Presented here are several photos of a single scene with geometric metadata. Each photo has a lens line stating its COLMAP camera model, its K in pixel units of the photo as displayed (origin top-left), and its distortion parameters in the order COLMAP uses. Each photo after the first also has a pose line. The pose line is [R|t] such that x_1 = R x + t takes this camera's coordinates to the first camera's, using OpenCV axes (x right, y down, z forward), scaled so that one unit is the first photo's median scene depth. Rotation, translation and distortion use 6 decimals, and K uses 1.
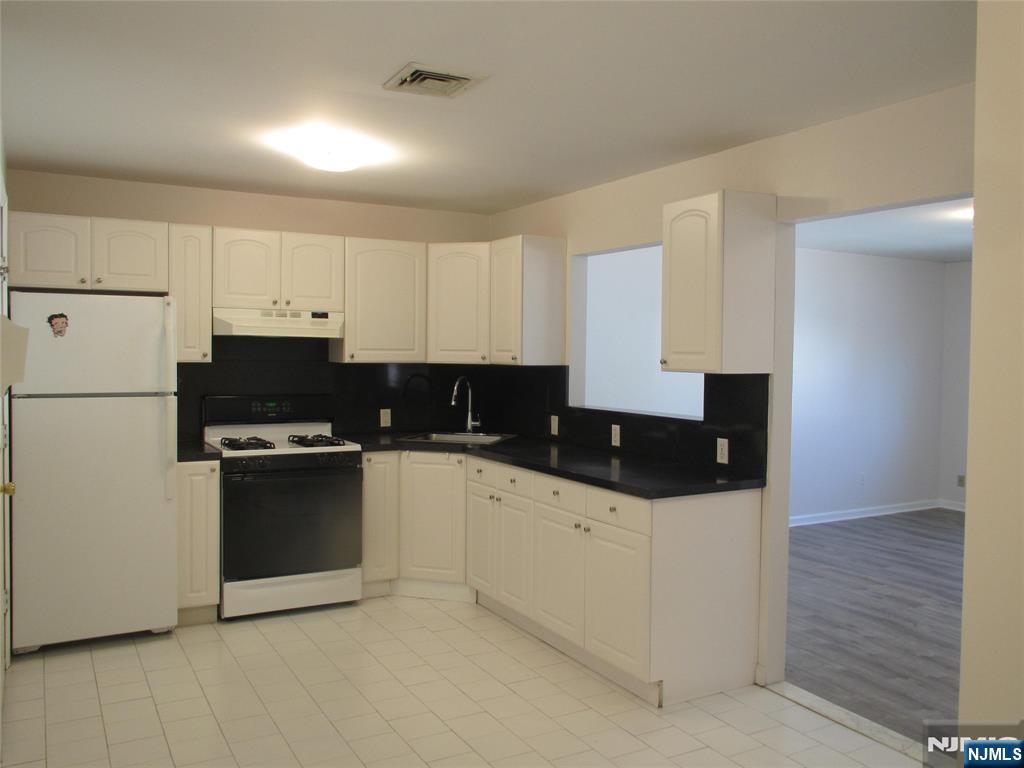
lens RADIAL K [[849.5, 0, 512.0], [0, 849.5, 384.0], [0, 0, 1]] dist [-0.015419, -0.005004]
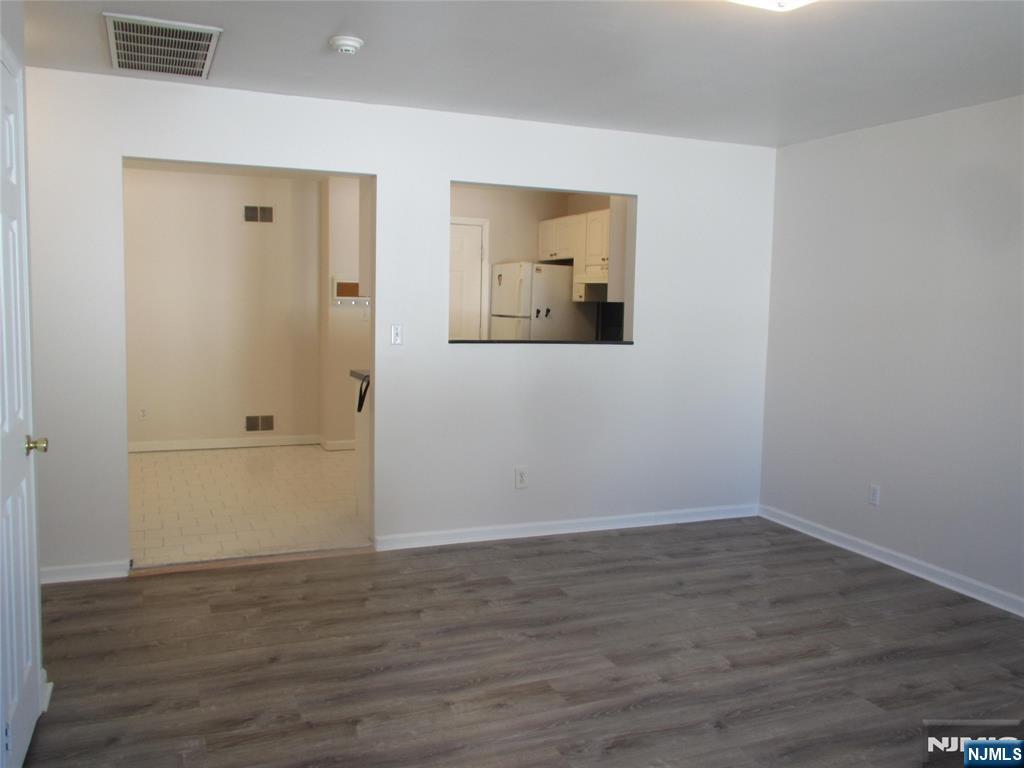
lens RADIAL K [[849.5, 0, 512.0], [0, 849.5, 384.0], [0, 0, 1]] dist [-0.015419, -0.005004]
pose [[-0.103231, 0.082870, -0.991199, 1.153730], [-0.063820, 0.993918, 0.089744, -0.005773], [0.992608, 0.072523, -0.097315, 0.993297]]
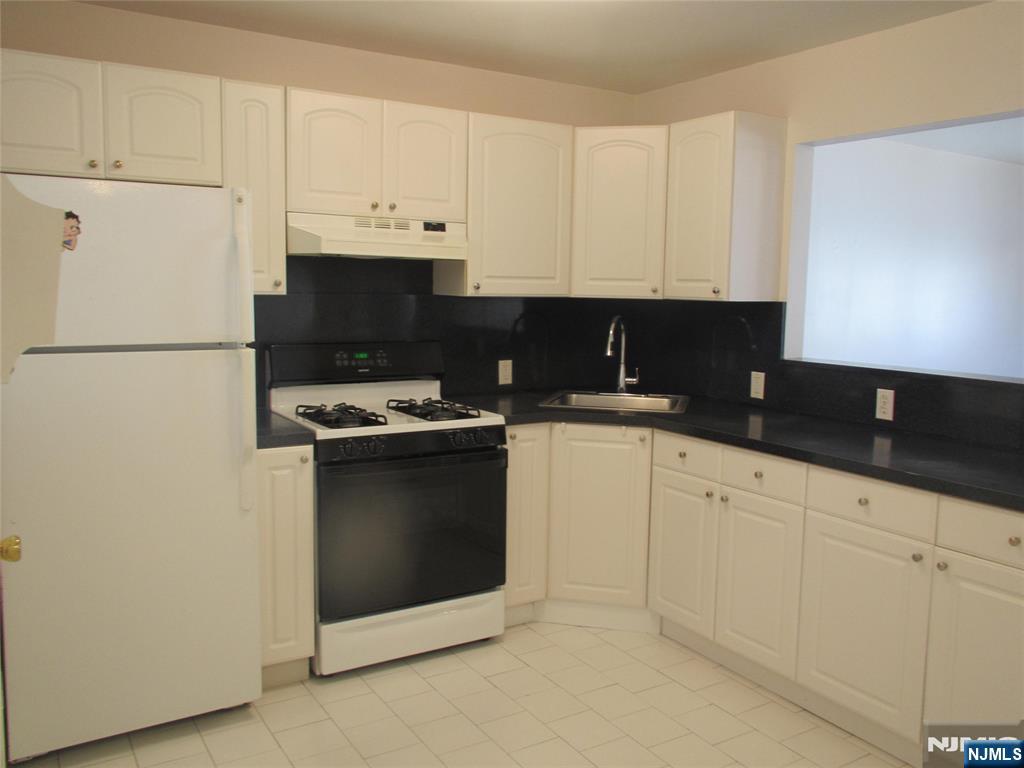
lens RADIAL K [[849.5, 0, 512.0], [0, 849.5, 384.0], [0, 0, 1]] dist [-0.015419, -0.005004]
pose [[0.999000, 0.000602, 0.044695, -0.198890], [-0.004148, 0.996844, 0.079282, -0.008891], [-0.044506, -0.079389, 0.995850, 0.308393]]
